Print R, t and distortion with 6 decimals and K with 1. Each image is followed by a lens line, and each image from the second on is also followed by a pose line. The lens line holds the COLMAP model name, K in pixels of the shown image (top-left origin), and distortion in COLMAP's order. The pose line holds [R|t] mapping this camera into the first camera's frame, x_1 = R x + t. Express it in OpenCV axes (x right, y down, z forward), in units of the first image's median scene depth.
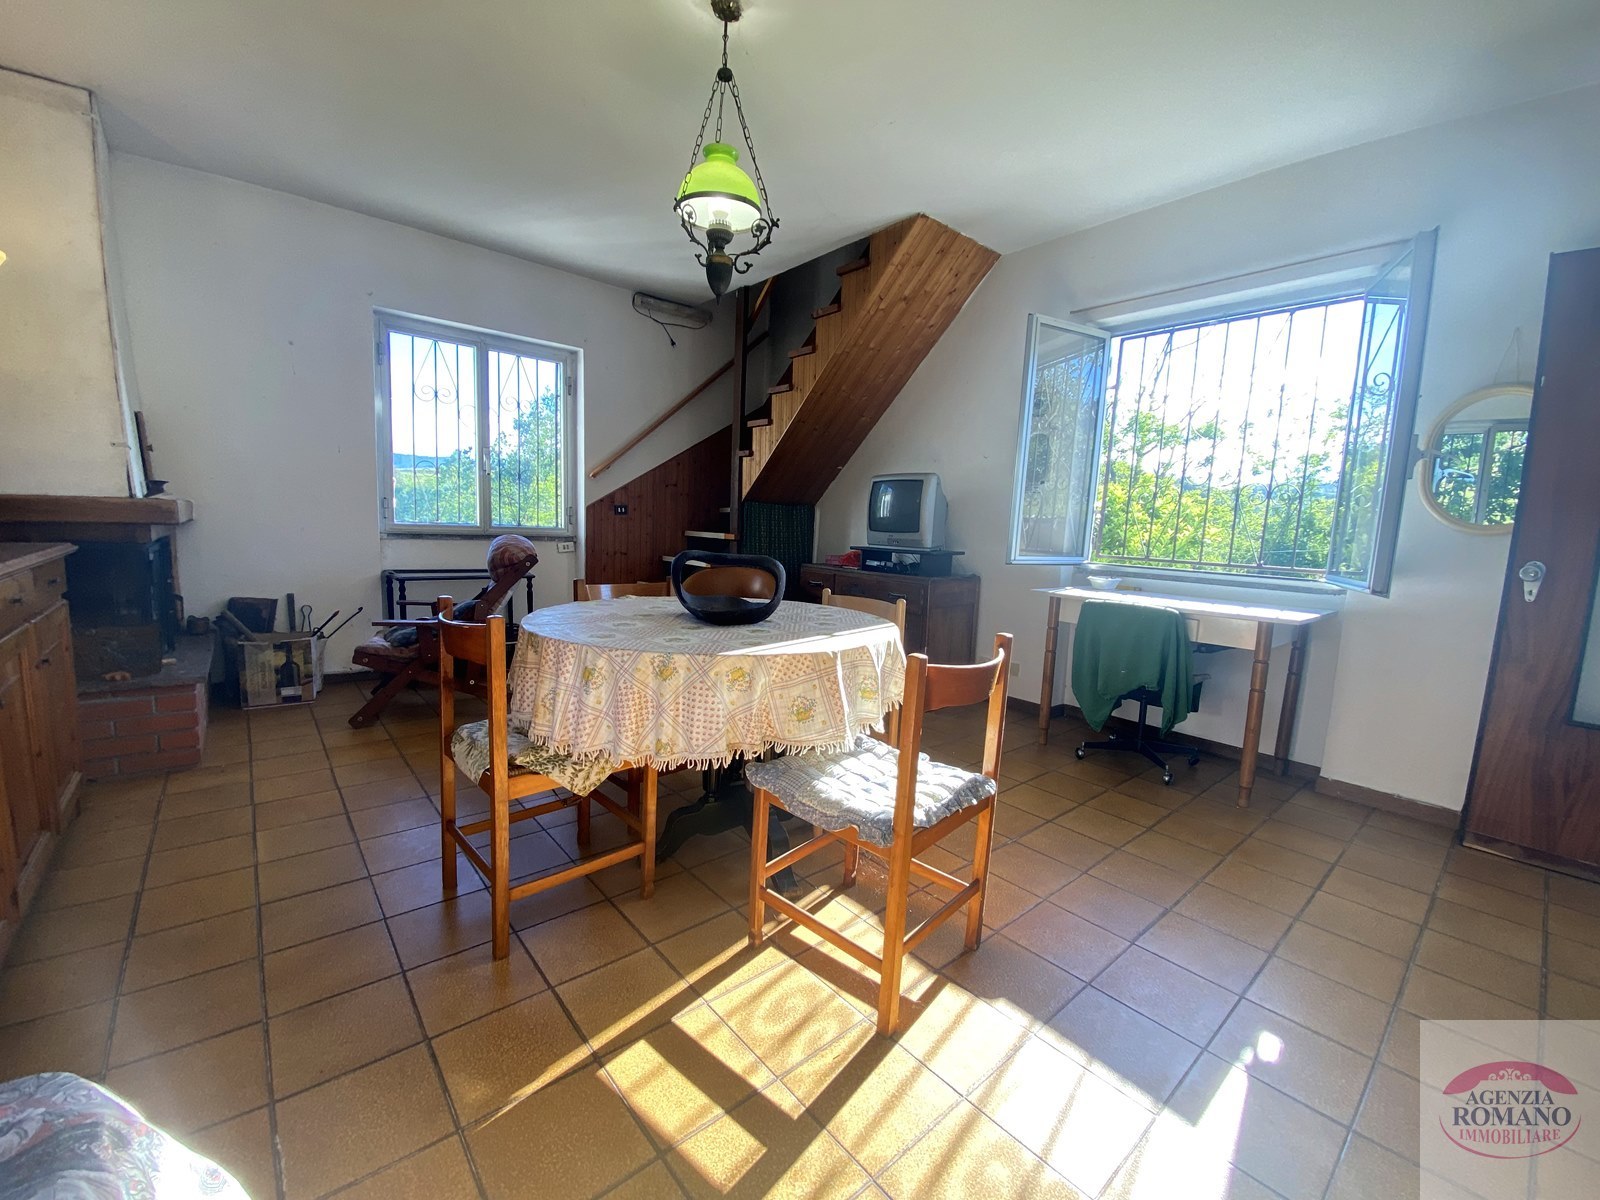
lens RADIAL K [[656.8, 0, 796.9], [0, 656.8, 605.7], [0, 0, 1]] dist [0.002210, -0.010760]
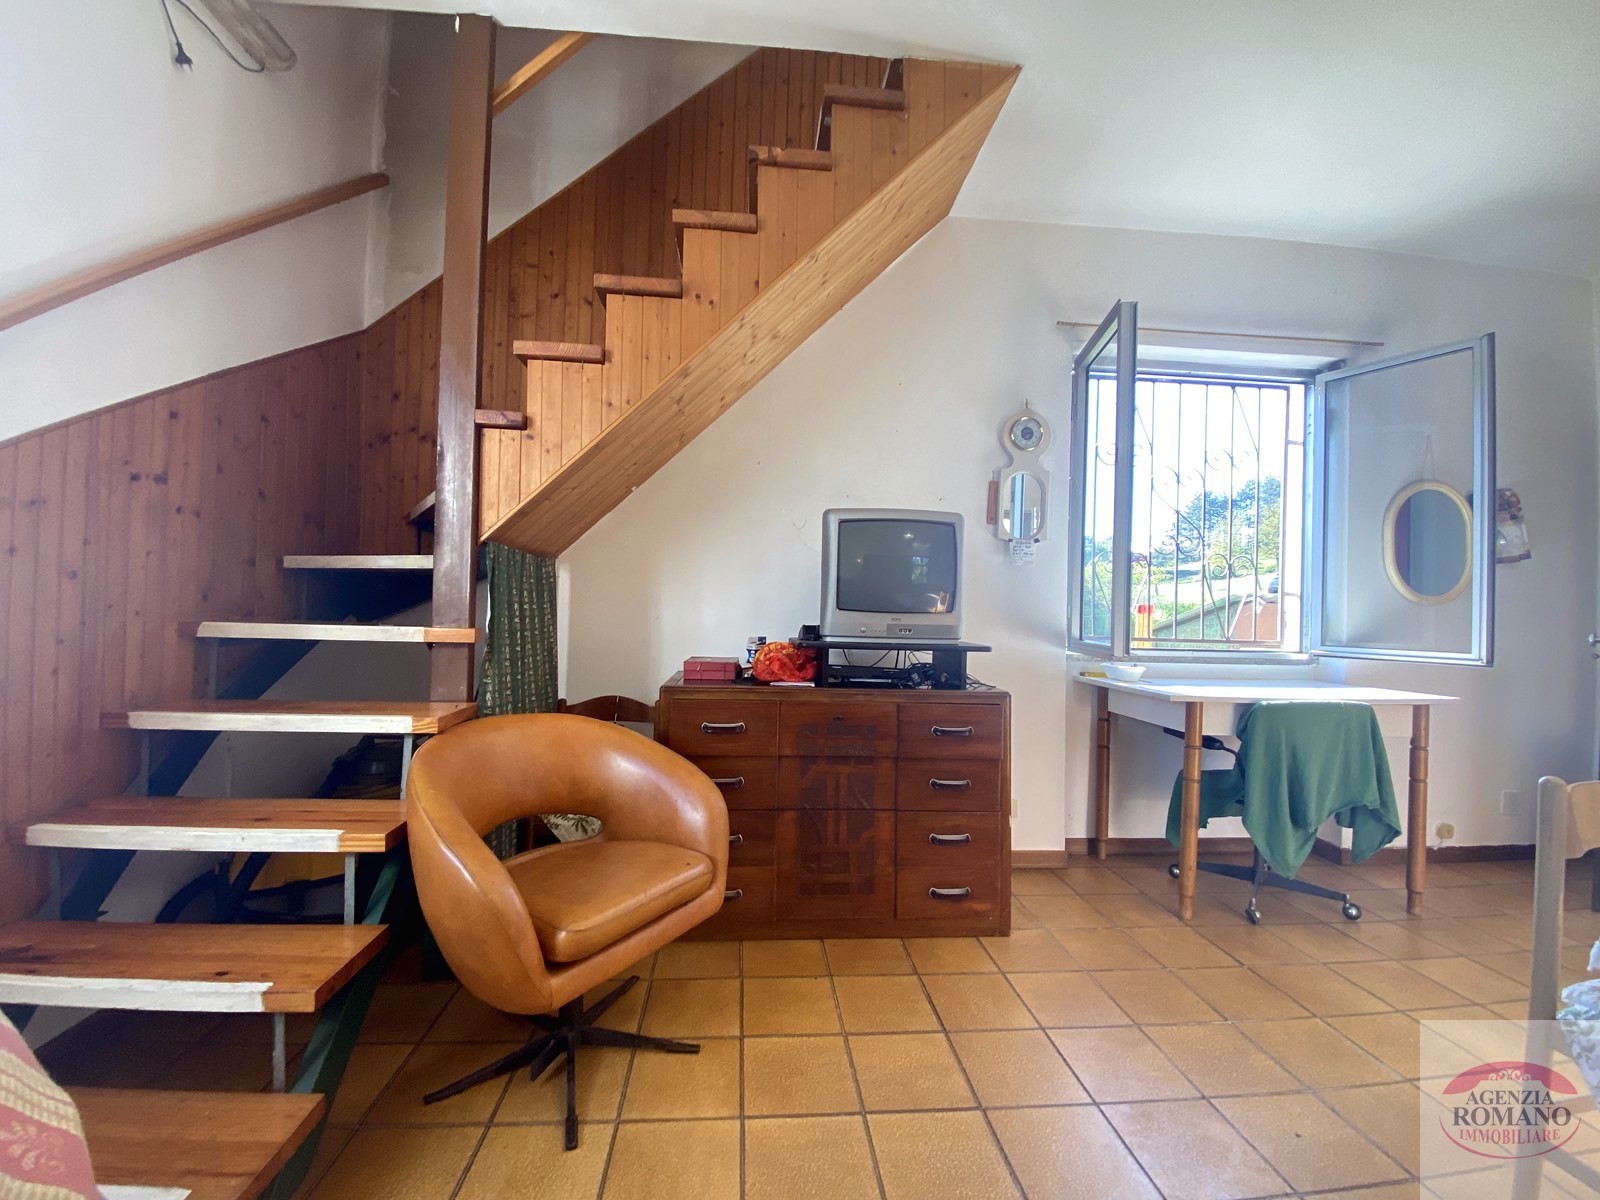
lens RADIAL K [[656.8, 0, 799.7], [0, 656.8, 601.7], [0, 0, 1]] dist [0.002210, -0.010760]
pose [[0.580055, -0.016916, 0.814402, -0.388025], [0.098318, 0.993929, -0.049382, -0.117026], [-0.808623, 0.108714, 0.578196, 0.852065]]
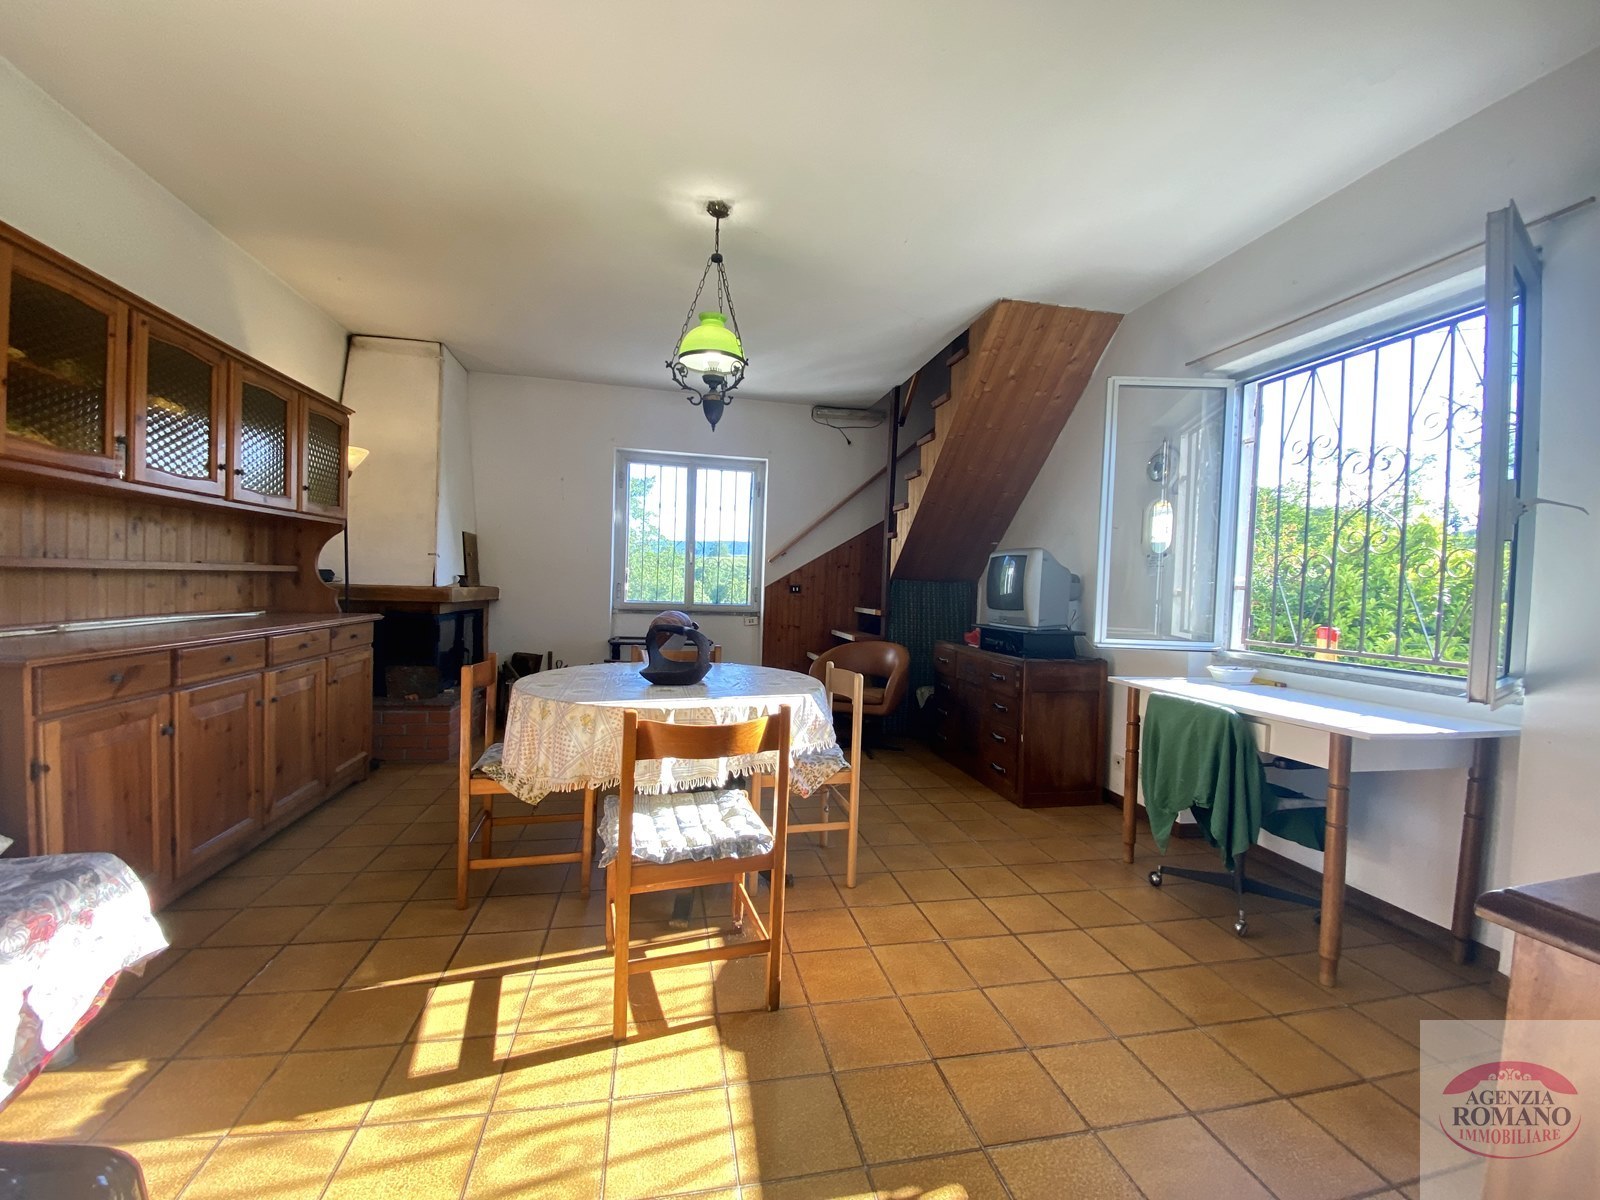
lens RADIAL K [[656.8, 0, 789.6], [0, 656.8, 597.7], [0, 0, 1]] dist [0.002210, -0.010760]
pose [[0.871648, -0.003697, -0.490118, 0.397073], [-0.058001, 0.992167, -0.110635, -0.007103], [0.486688, 0.124863, 0.864606, 0.015746]]
